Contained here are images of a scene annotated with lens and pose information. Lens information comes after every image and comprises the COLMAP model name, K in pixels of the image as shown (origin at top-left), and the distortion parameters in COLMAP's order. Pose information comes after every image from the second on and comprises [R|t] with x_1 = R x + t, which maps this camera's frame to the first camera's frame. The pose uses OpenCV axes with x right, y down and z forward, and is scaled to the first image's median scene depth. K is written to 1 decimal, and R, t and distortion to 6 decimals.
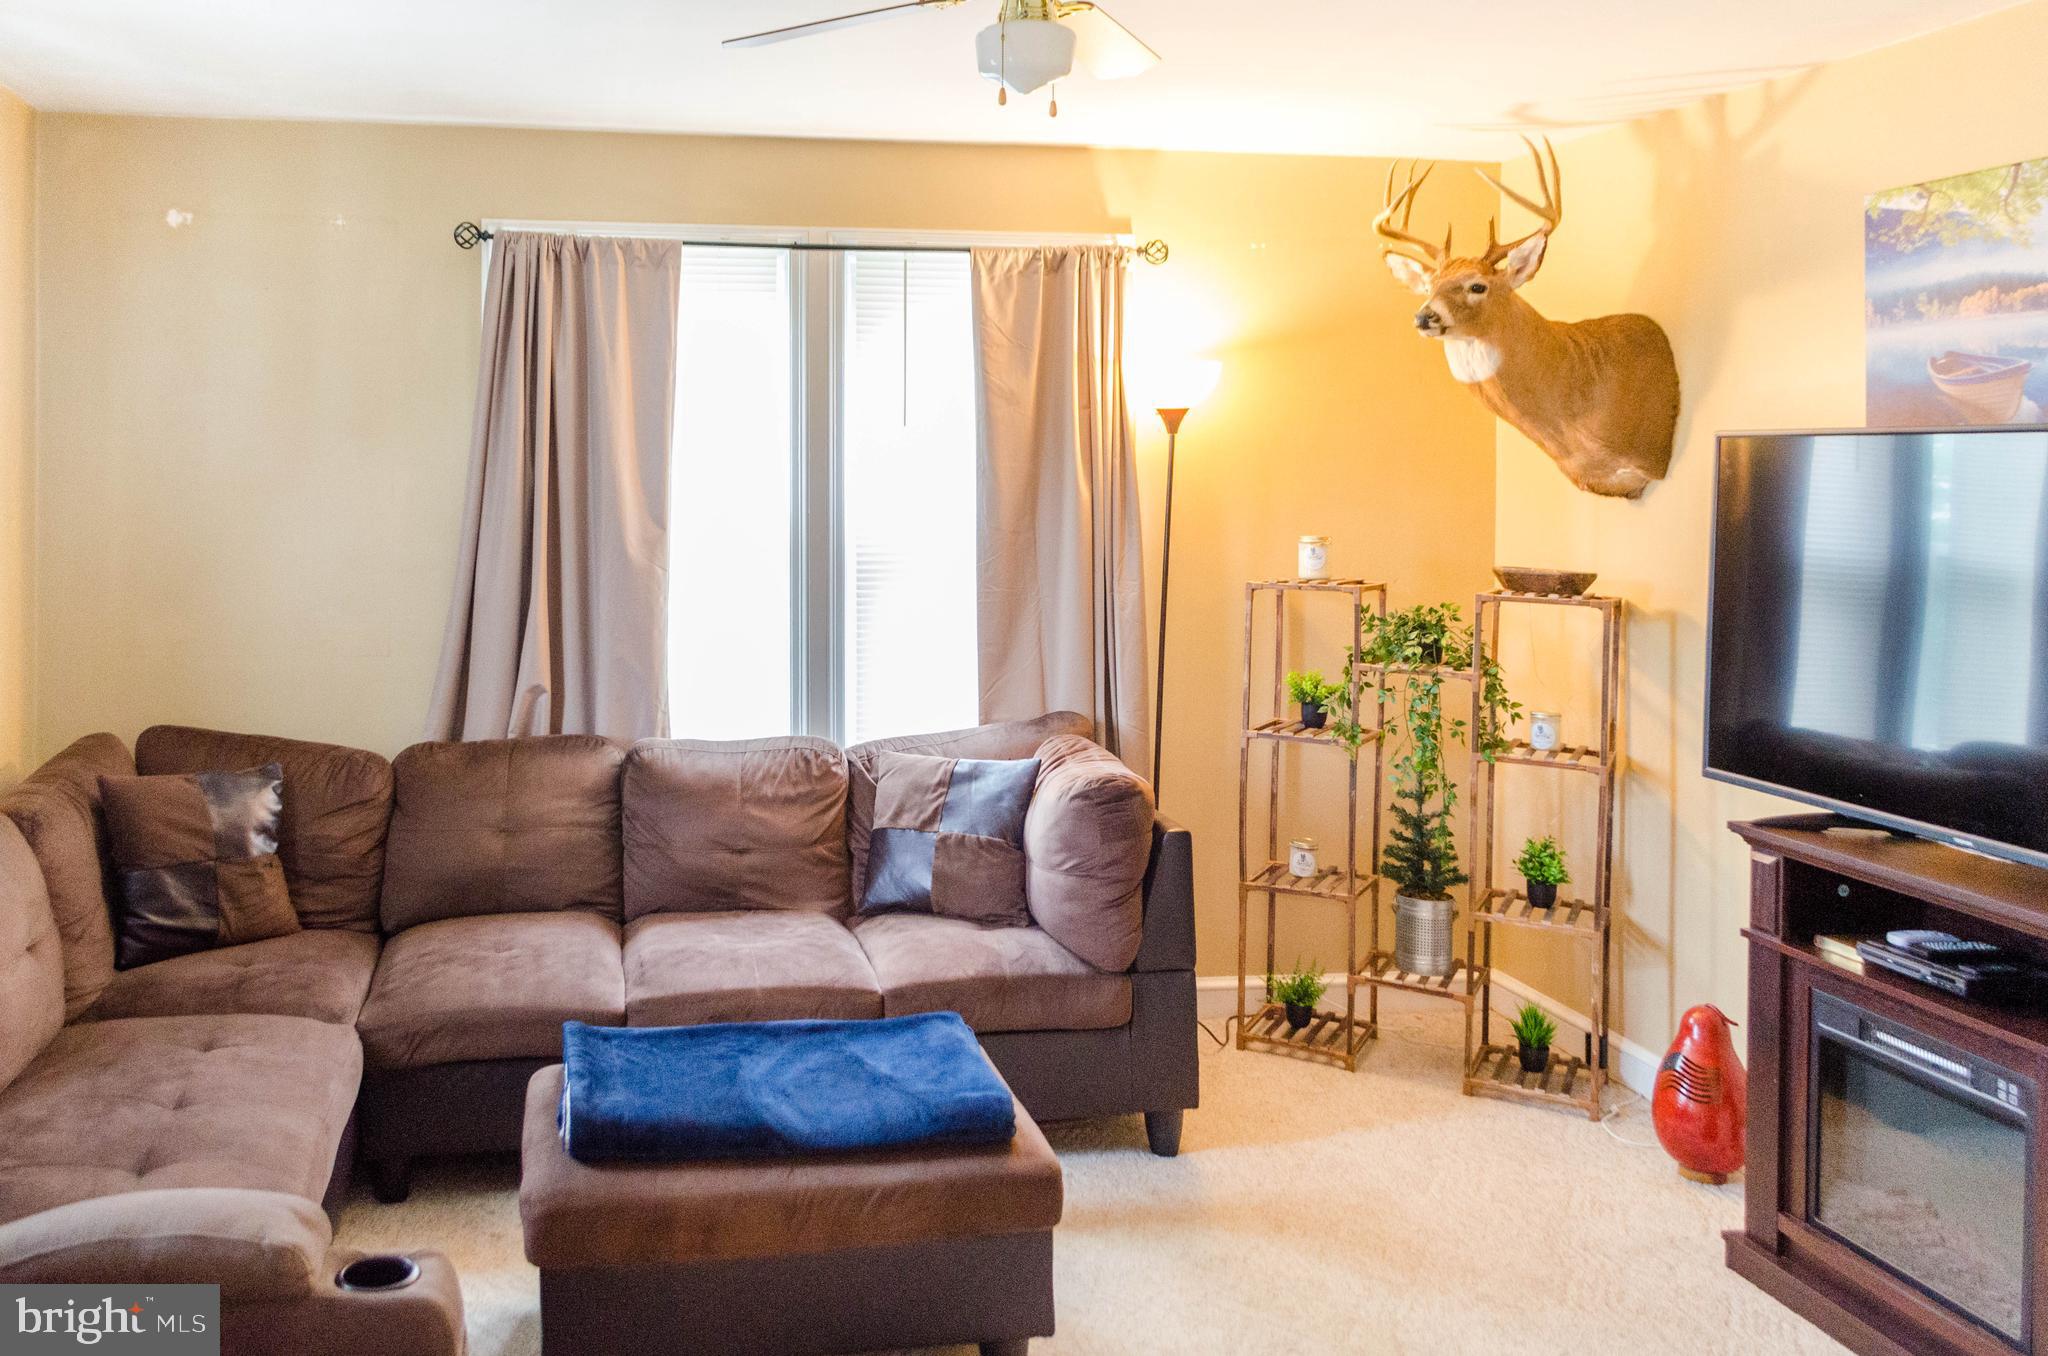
lens RADIAL K [[1606.2, 0, 745.9], [0, 1606.2, 478.2], [0, 0, 1]] dist [0.047197, -0.037268]
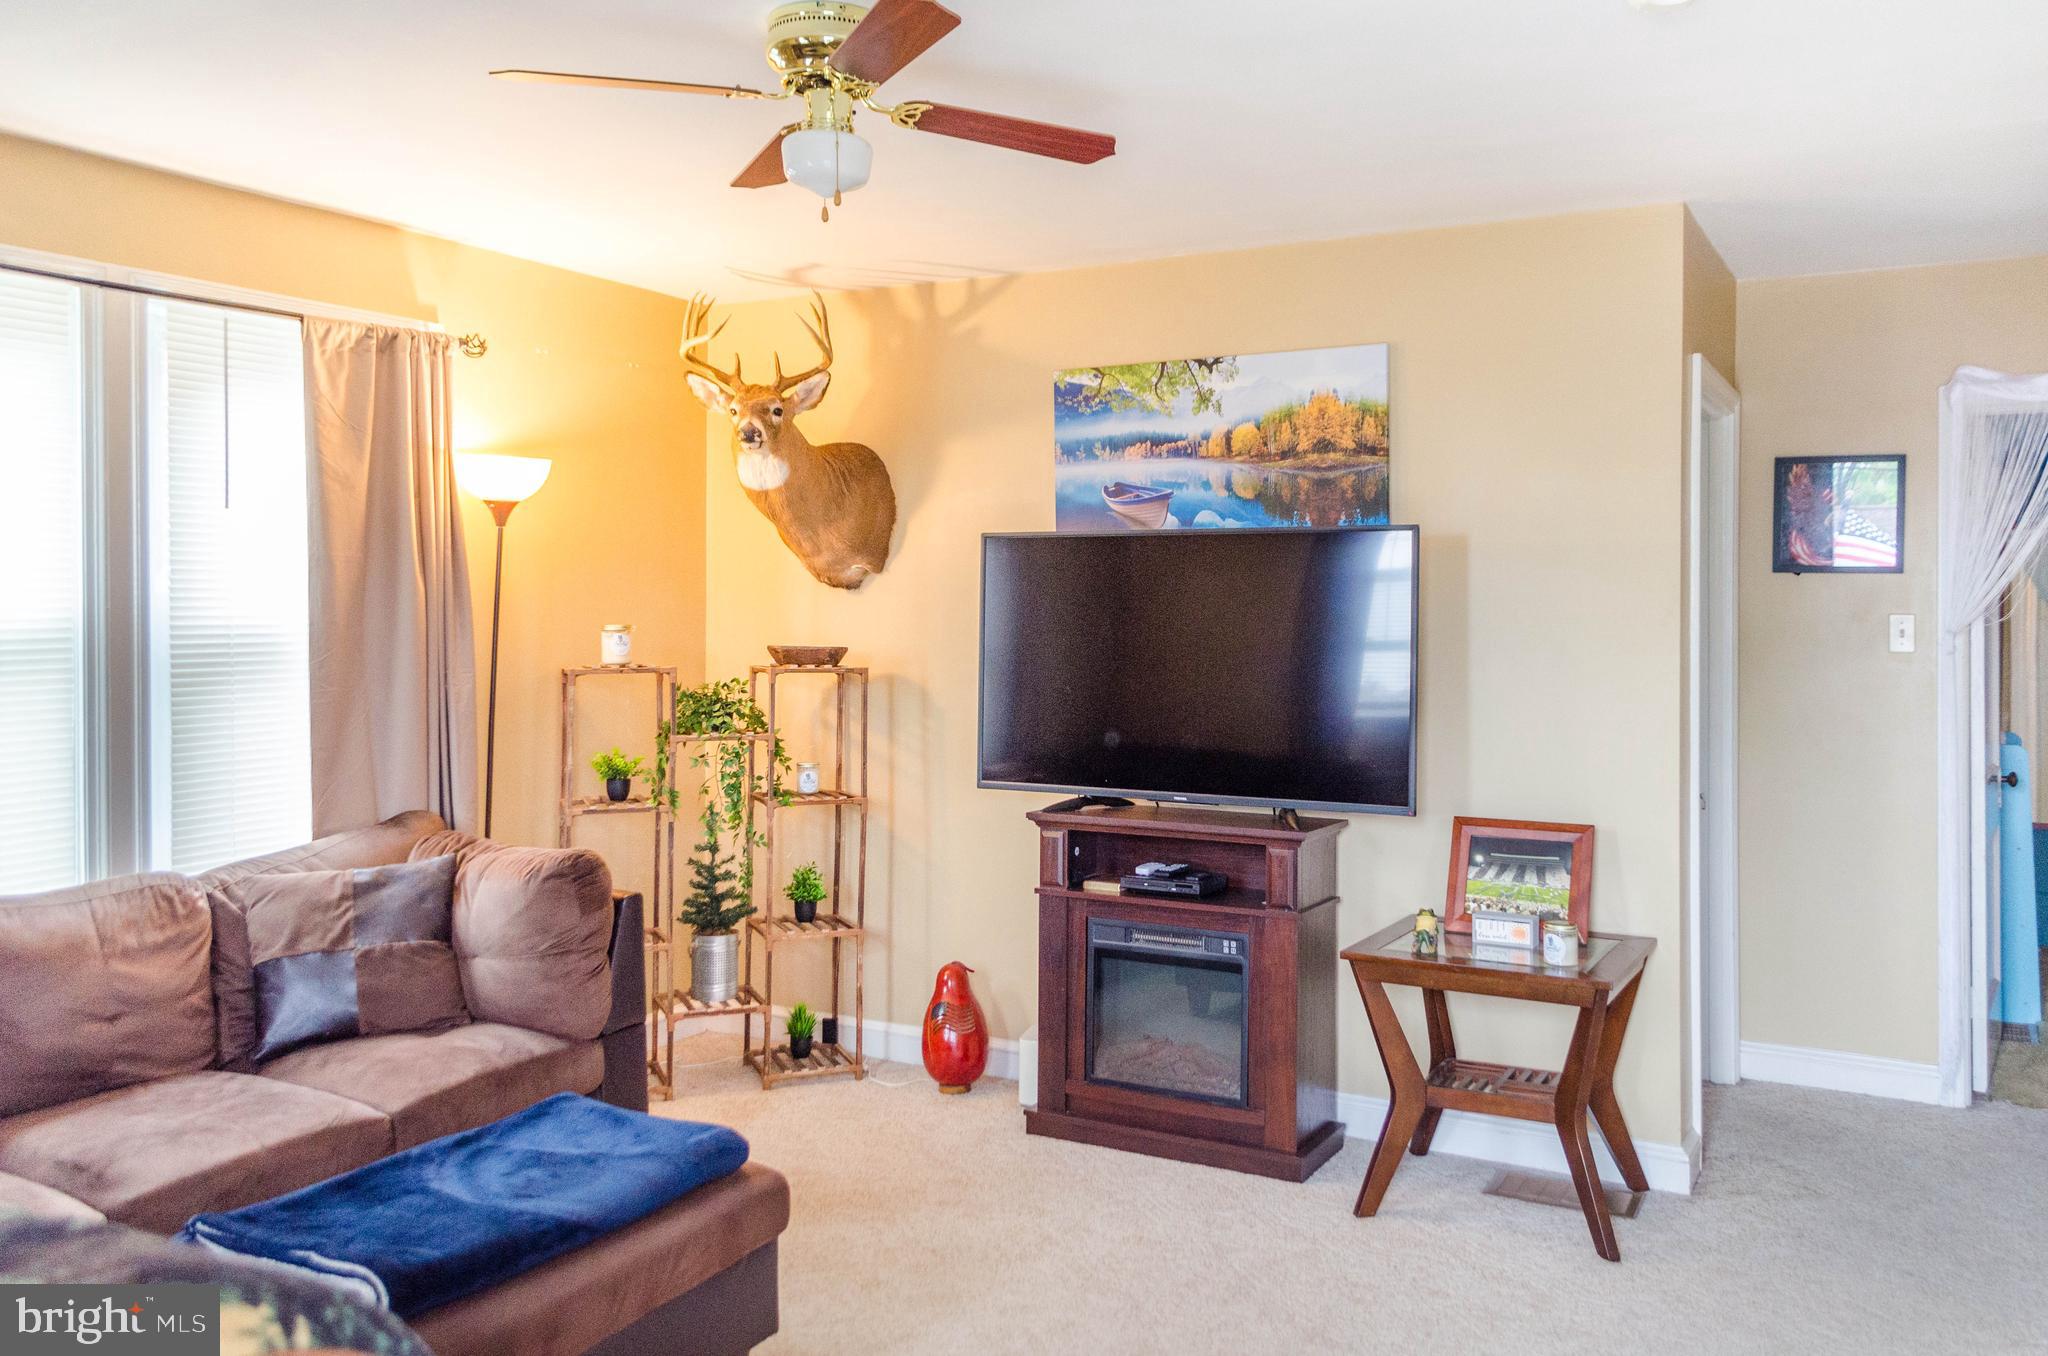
lens RADIAL K [[1620.1, 0, 1028.7], [0, 1620.1, 606.5], [0, 0, 1]] dist [0.013163, -0.002524]
pose [[0.594214, -0.005341, 0.804289, -0.392182], [0.008038, 0.999967, 0.000702, 0.026786], [-0.804267, 0.006048, 0.594238, 0.137676]]
